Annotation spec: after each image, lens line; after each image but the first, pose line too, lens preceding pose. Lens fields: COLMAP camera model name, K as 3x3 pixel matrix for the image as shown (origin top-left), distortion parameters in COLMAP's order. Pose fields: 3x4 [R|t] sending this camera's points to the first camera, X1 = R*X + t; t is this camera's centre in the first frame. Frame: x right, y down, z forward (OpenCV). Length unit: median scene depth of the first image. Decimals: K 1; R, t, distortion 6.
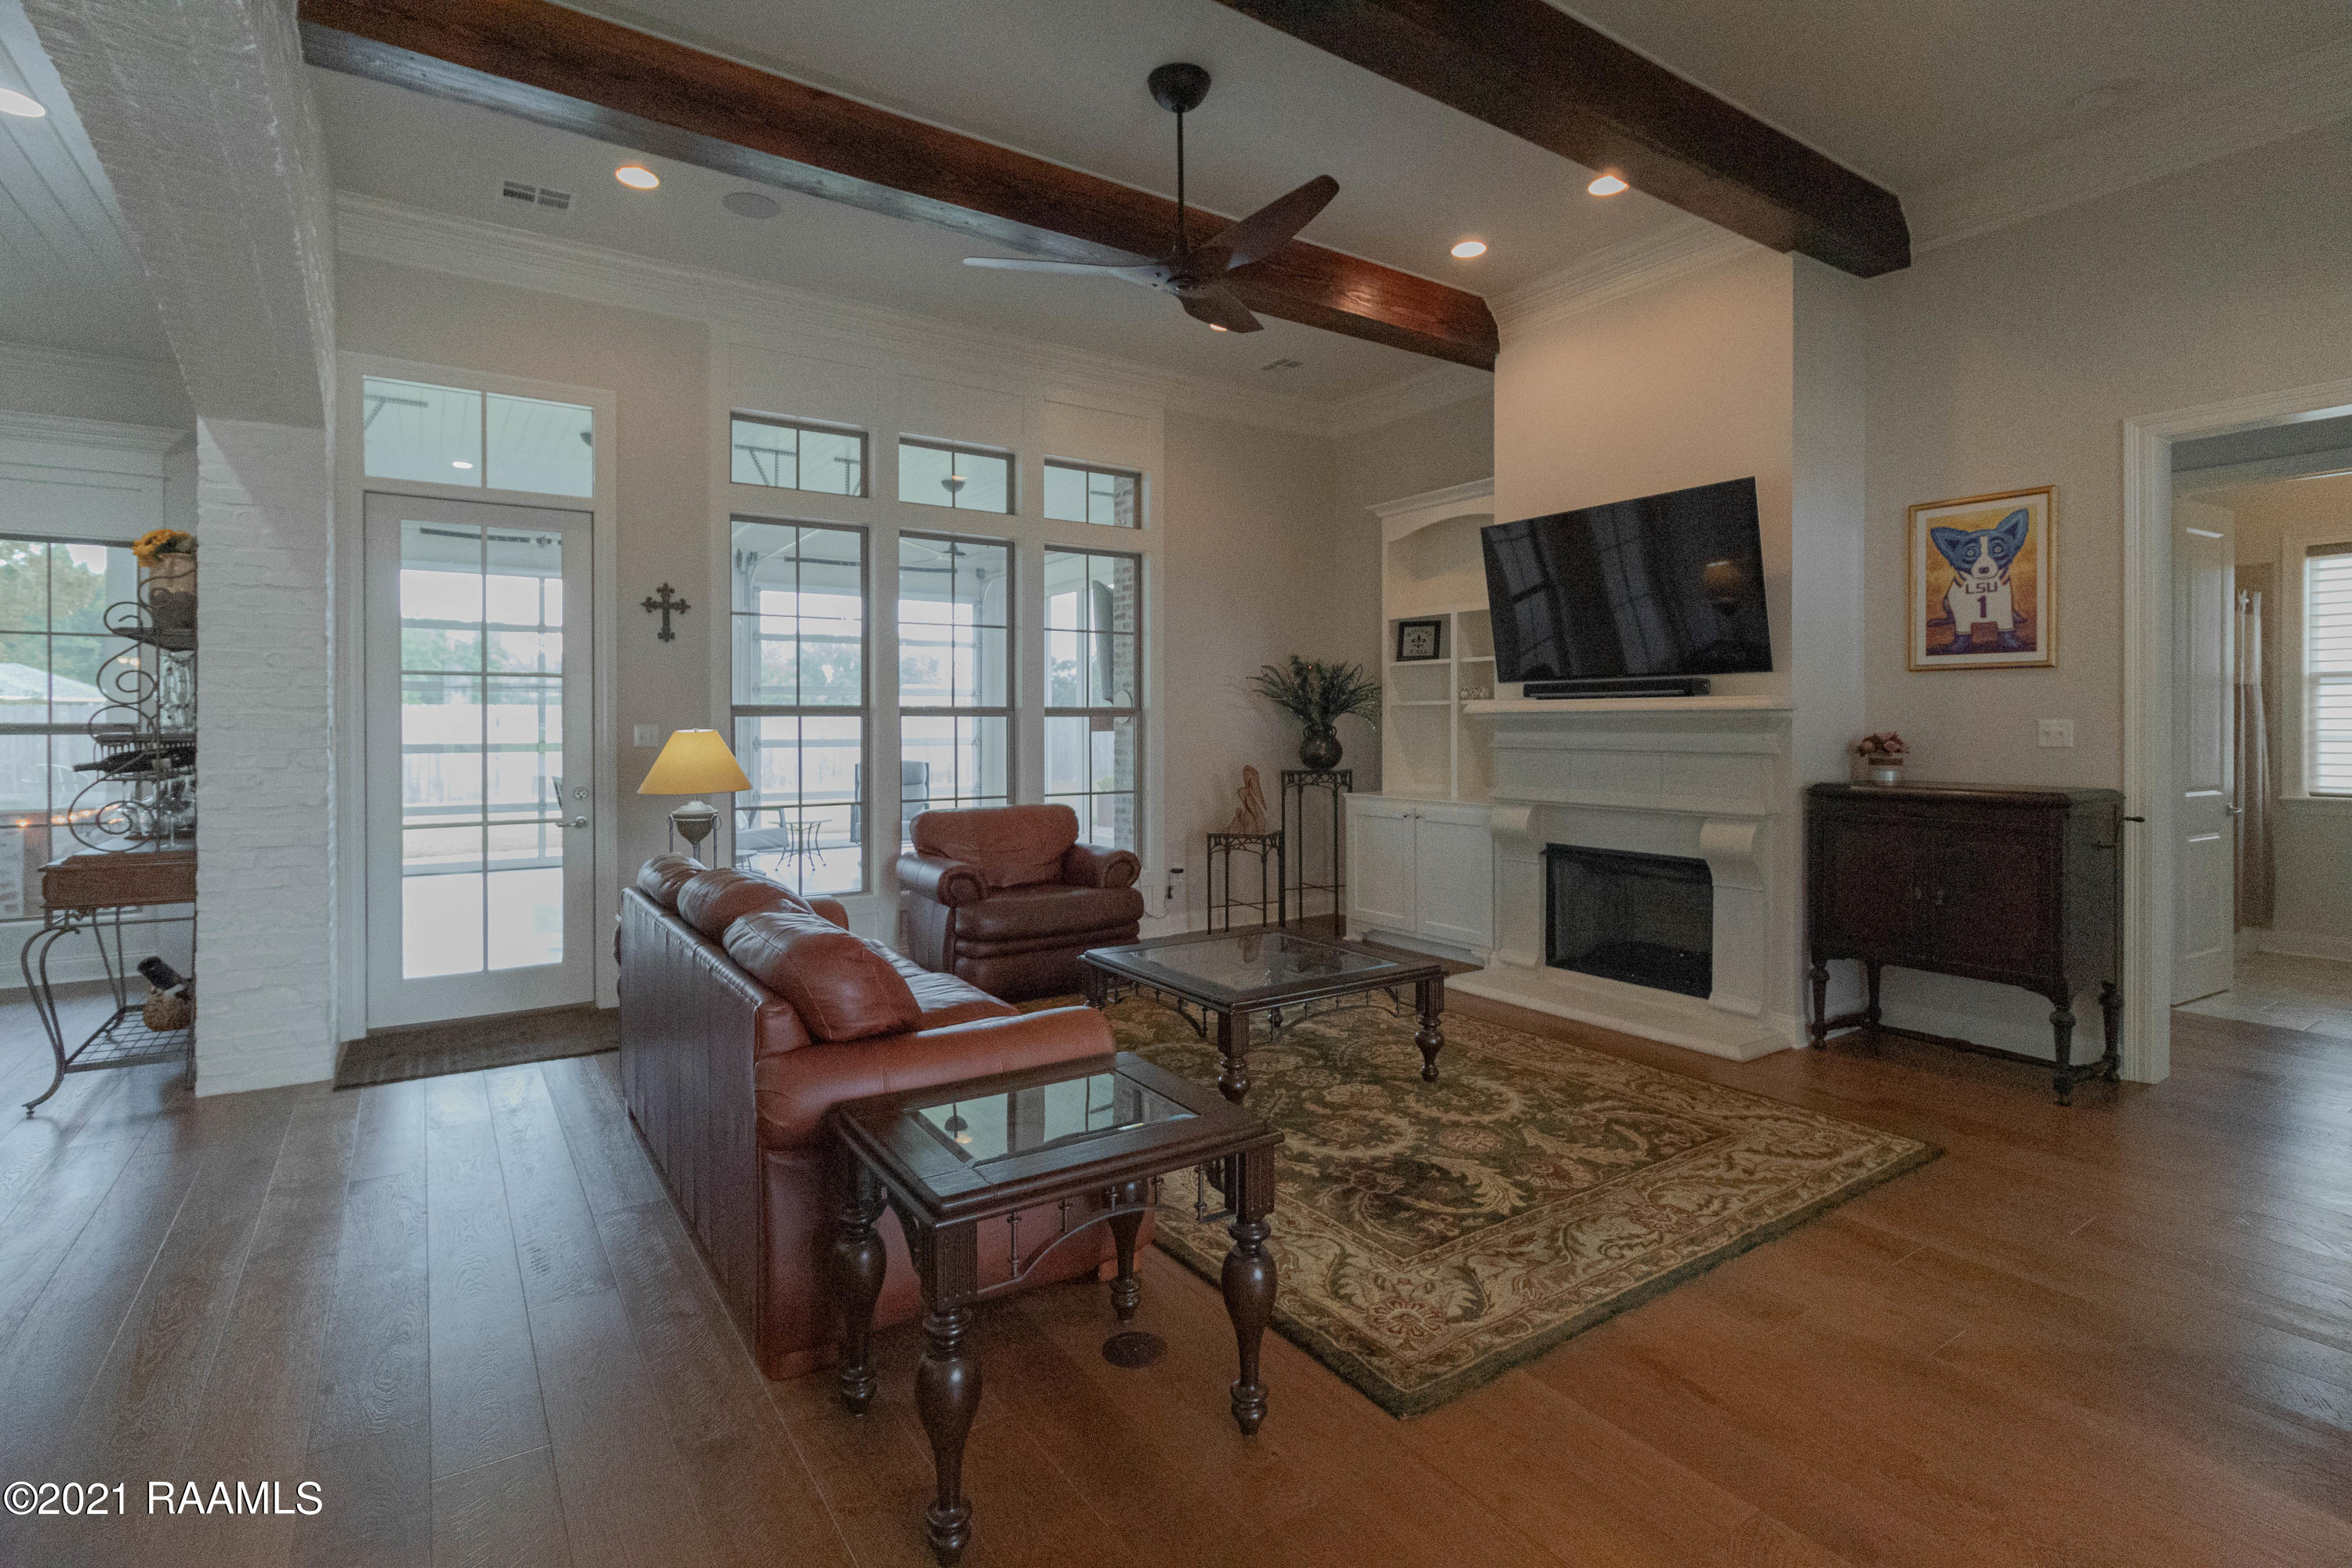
lens RADIAL K [[1098.9, 0, 1212.9], [0, 1098.9, 727.1], [0, 0, 1]] dist [0.008448, -0.000113]
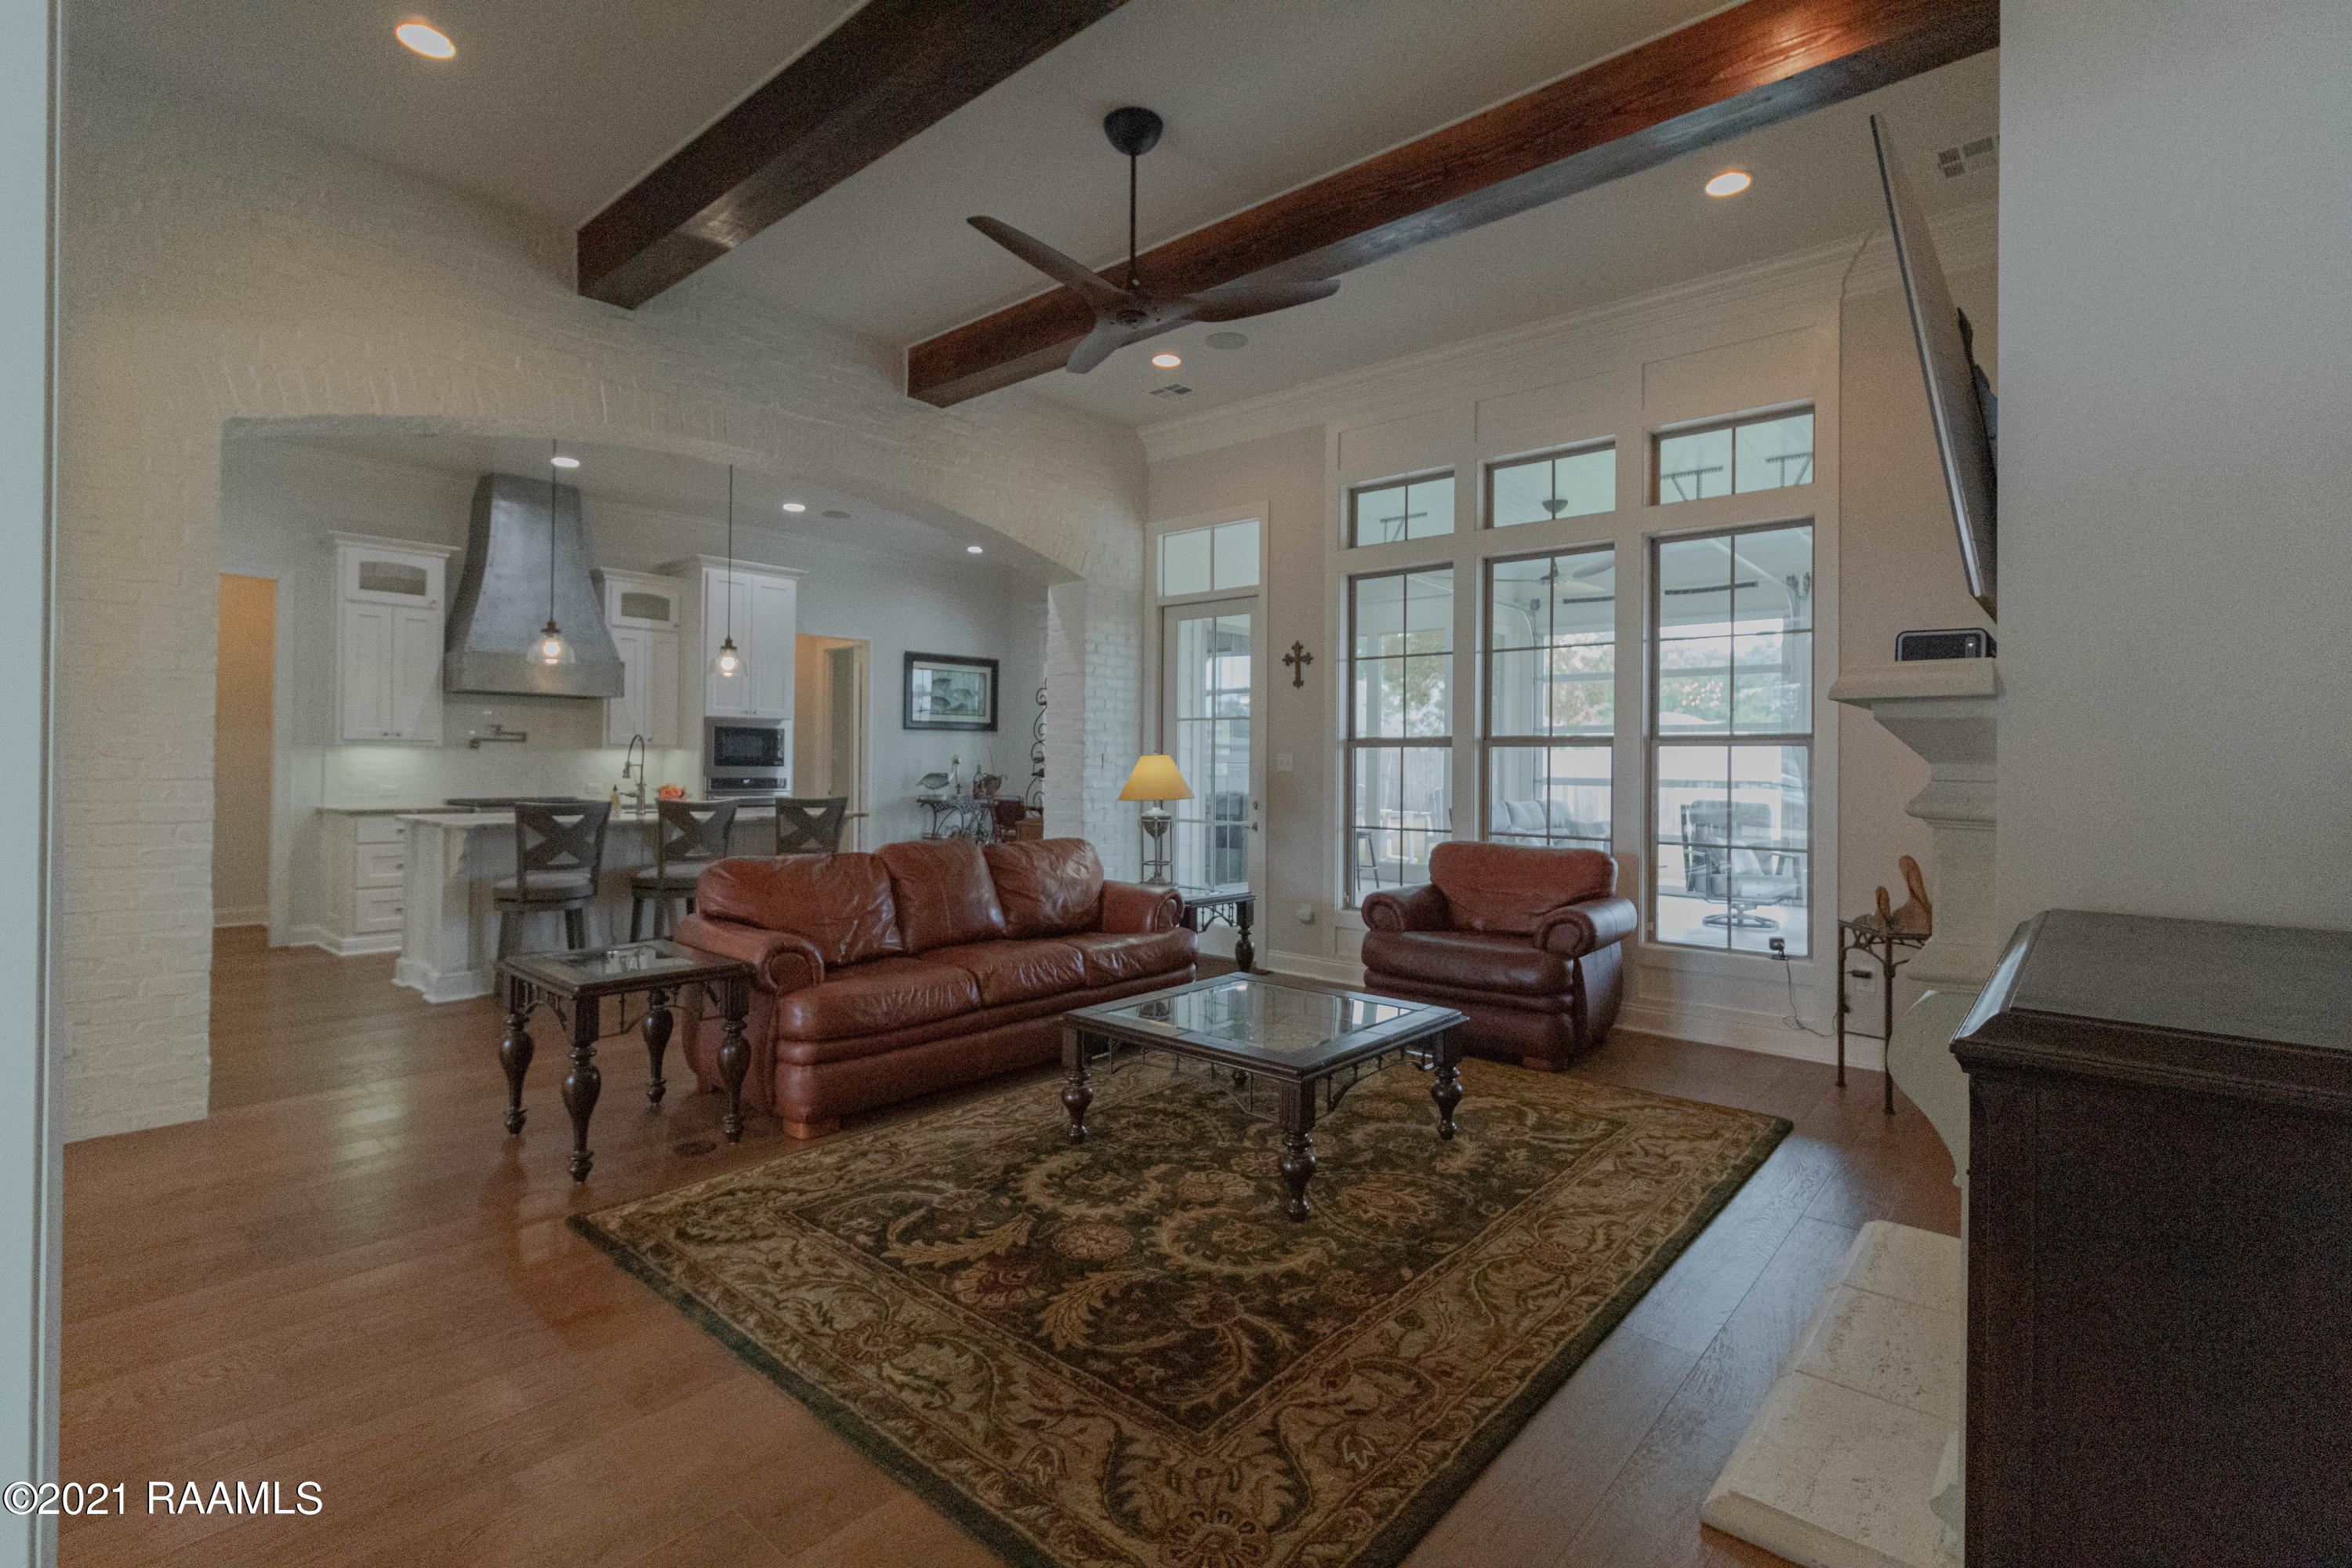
lens RADIAL K [[1098.9, 0, 1172.2], [0, 1098.9, 760.2], [0, 0, 1]] dist [0.008448, -0.000113]
pose [[0.235476, 0.005432, -0.971865, 0.799945], [-0.012133, 0.999923, 0.002649, 0.004545], [0.971804, 0.011167, 0.235524, 0.647699]]
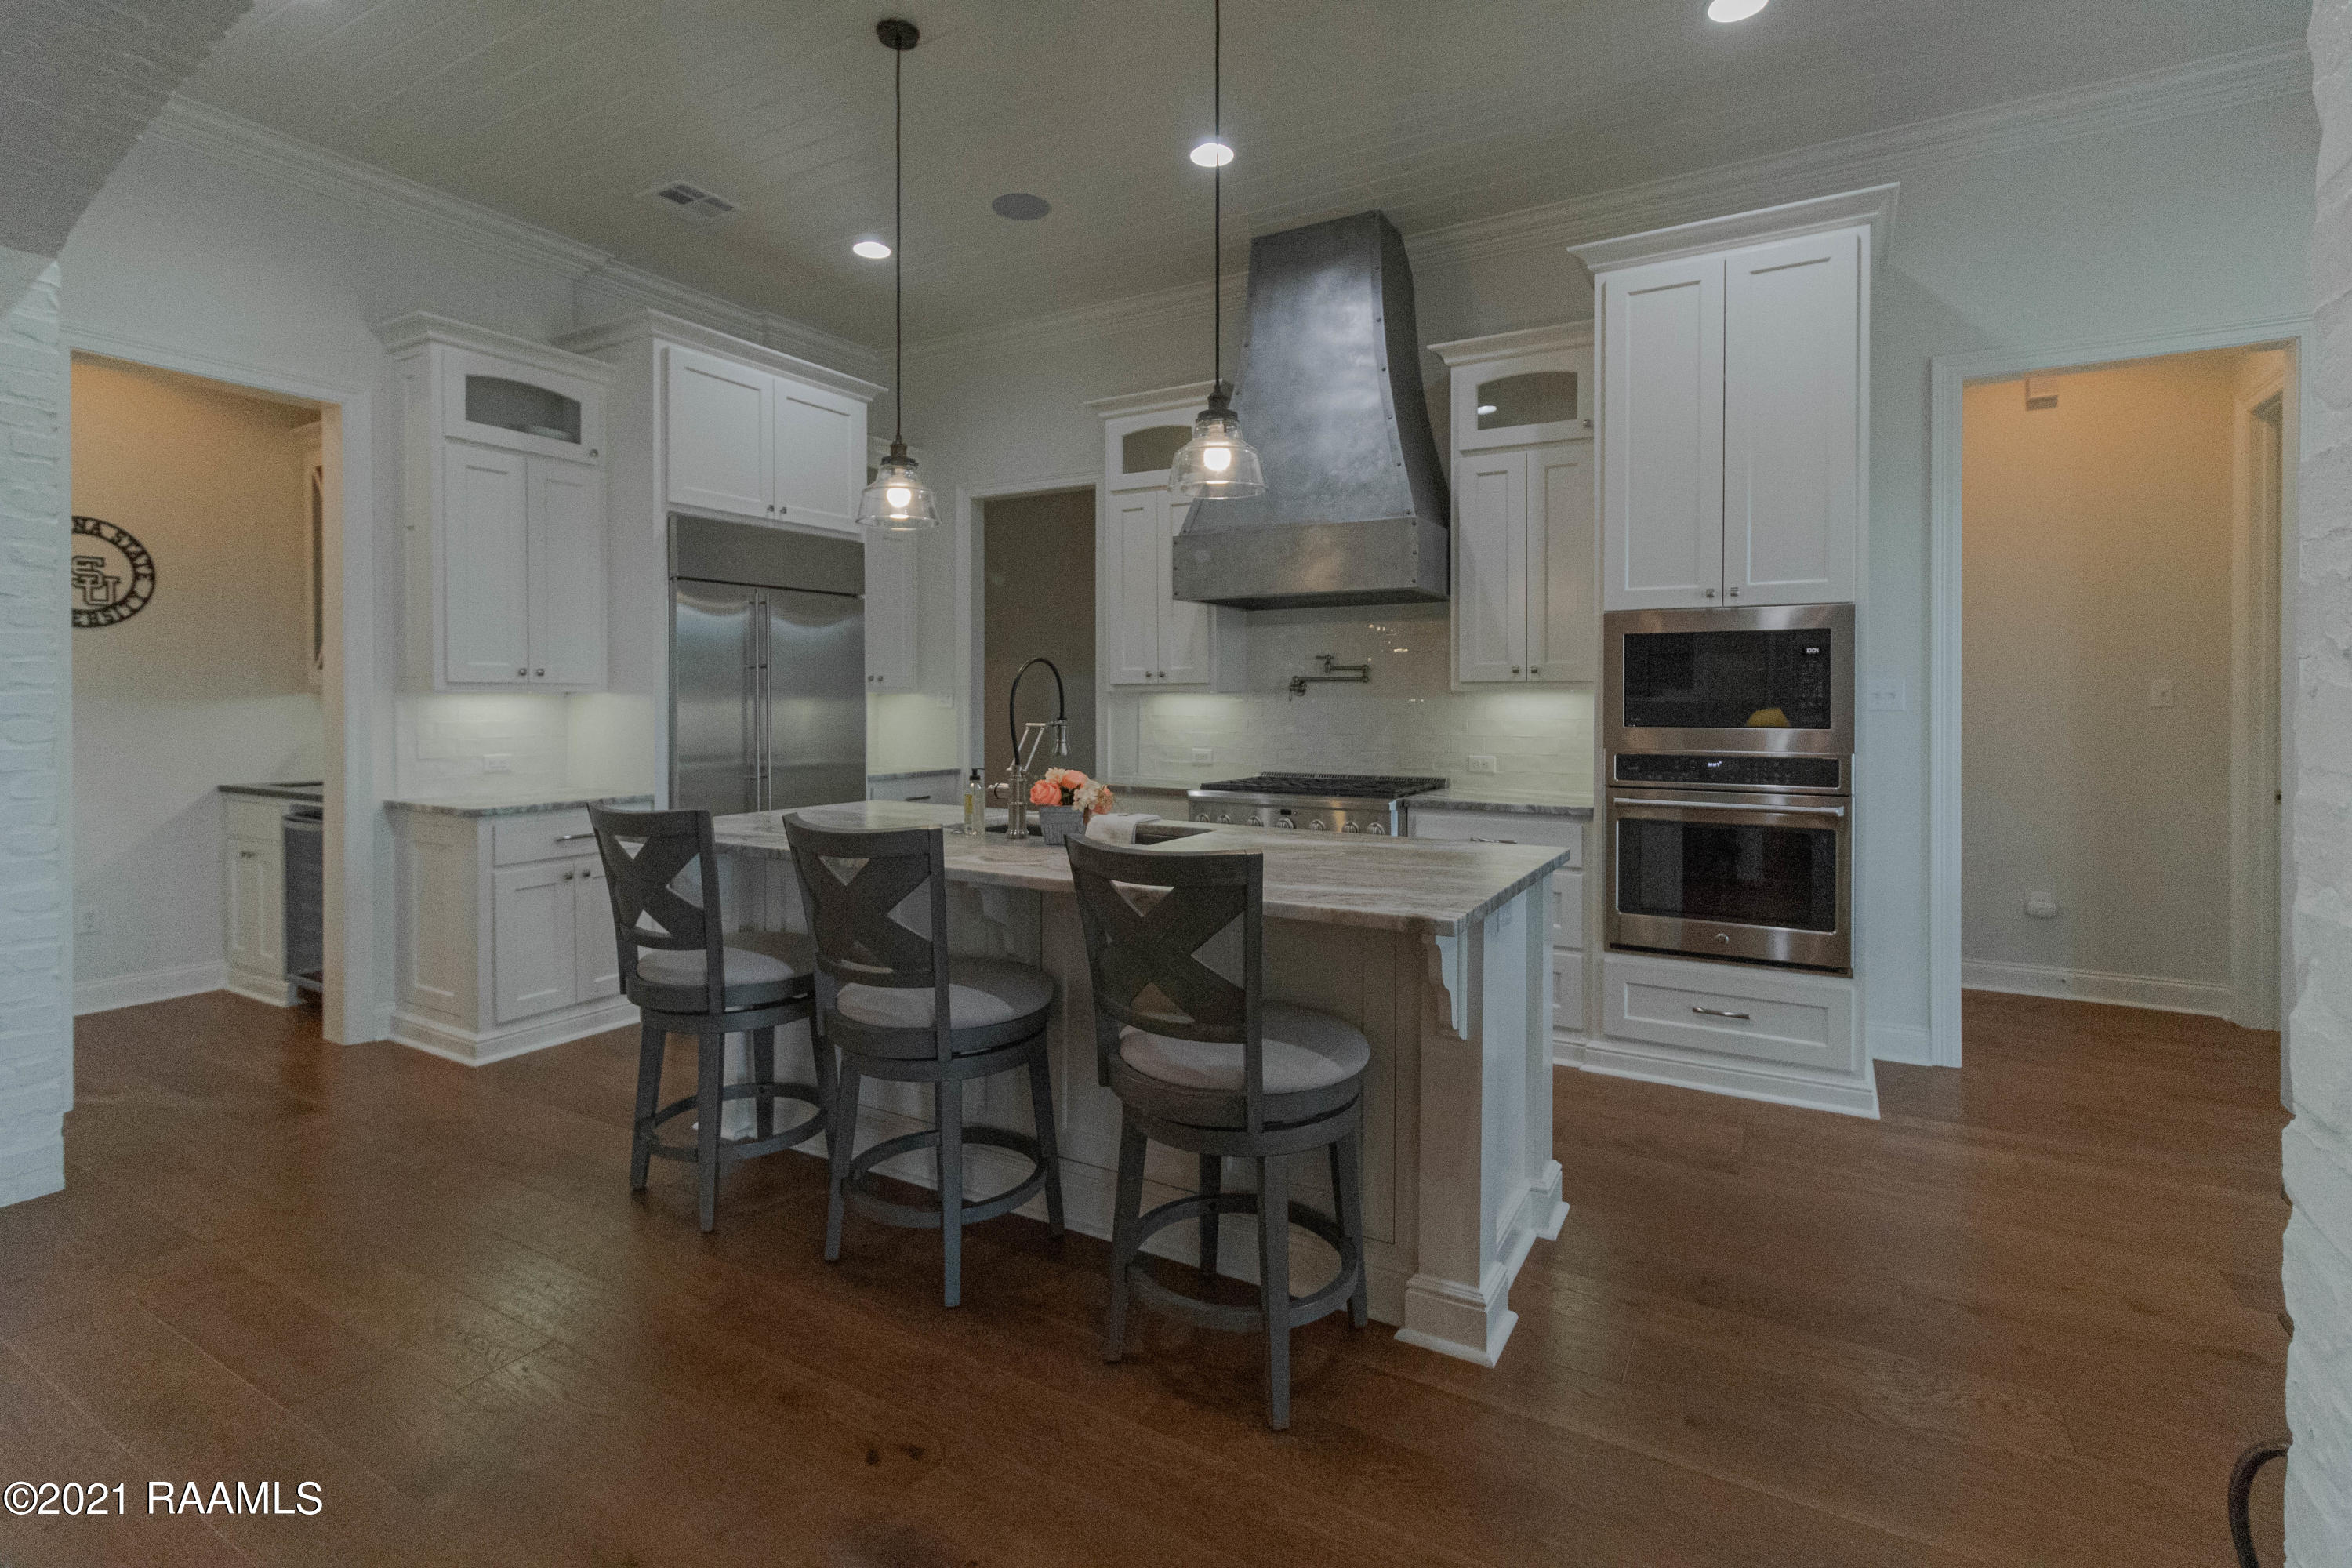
lens RADIAL K [[1098.9, 0, 1171.7], [0, 1098.9, 719.7], [0, 0, 1]] dist [0.008448, -0.000113]
pose [[-0.908885, 0.010186, -0.416922, -0.556581], [0.002328, 0.999810, 0.019350, 0.007885], [0.417040, 0.016616, -0.908736, 0.925006]]
